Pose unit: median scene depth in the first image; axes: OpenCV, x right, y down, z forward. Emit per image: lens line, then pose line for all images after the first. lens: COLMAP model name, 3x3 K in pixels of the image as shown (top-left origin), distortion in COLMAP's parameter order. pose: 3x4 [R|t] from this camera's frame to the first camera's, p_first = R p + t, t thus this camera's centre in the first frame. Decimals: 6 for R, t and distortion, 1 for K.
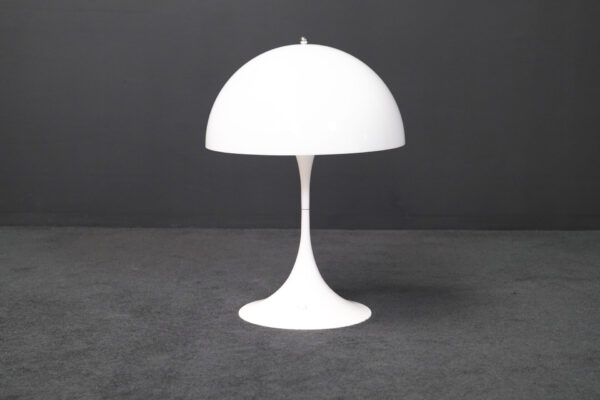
lens RADIAL K [[1070.2, 0, 300.2], [0, 1070.2, 199.5], [0, 0, 1]] dist [-0.017632, 0.000000]
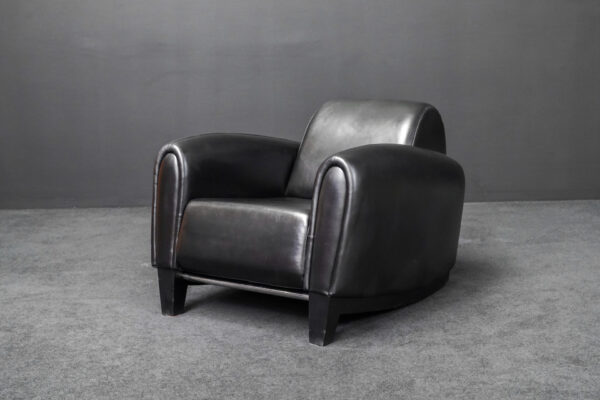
lens RADIAL K [[1098.2, 0, 301.4], [0, 1098.2, 199.0], [0, 0, 1]] dist [0.013374, 0.000000]
pose [[0.999582, -0.025231, -0.014139, -0.130652], [0.025839, 0.998669, 0.044633, -0.049386], [0.012994, -0.044980, 0.998903, -0.491846]]
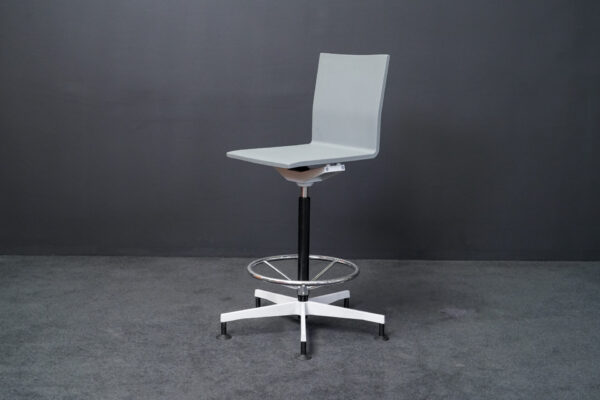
lens RADIAL K [[891.5, 0, 299.8], [0, 891.5, 201.0], [0, 0, 1]] dist [0.031647, 0.000000]
pose [[0.999909, 0.002131, 0.013339, -0.148853], [-0.002644, 0.999254, 0.038528, -0.098572], [-0.013247, -0.038560, 0.999168, -0.184848]]
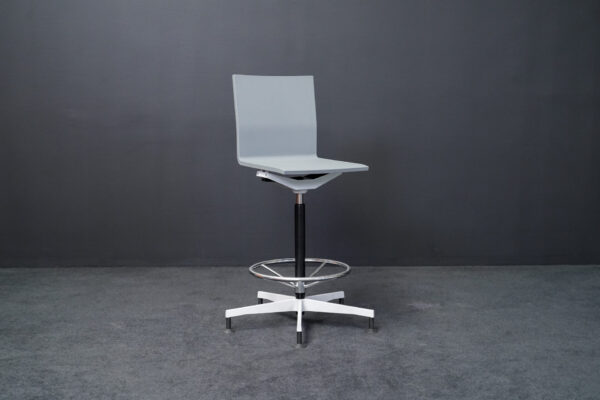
lens RADIAL K [[891.0, 0, 298.3], [0, 891.0, 199.9], [0, 0, 1]] dist [0.036824, 0.000000]
pose [[0.999639, -0.011728, 0.024176, -0.141273], [0.011963, 0.999883, -0.009565, -0.059870], [-0.024061, 0.009851, 0.999662, -0.304725]]
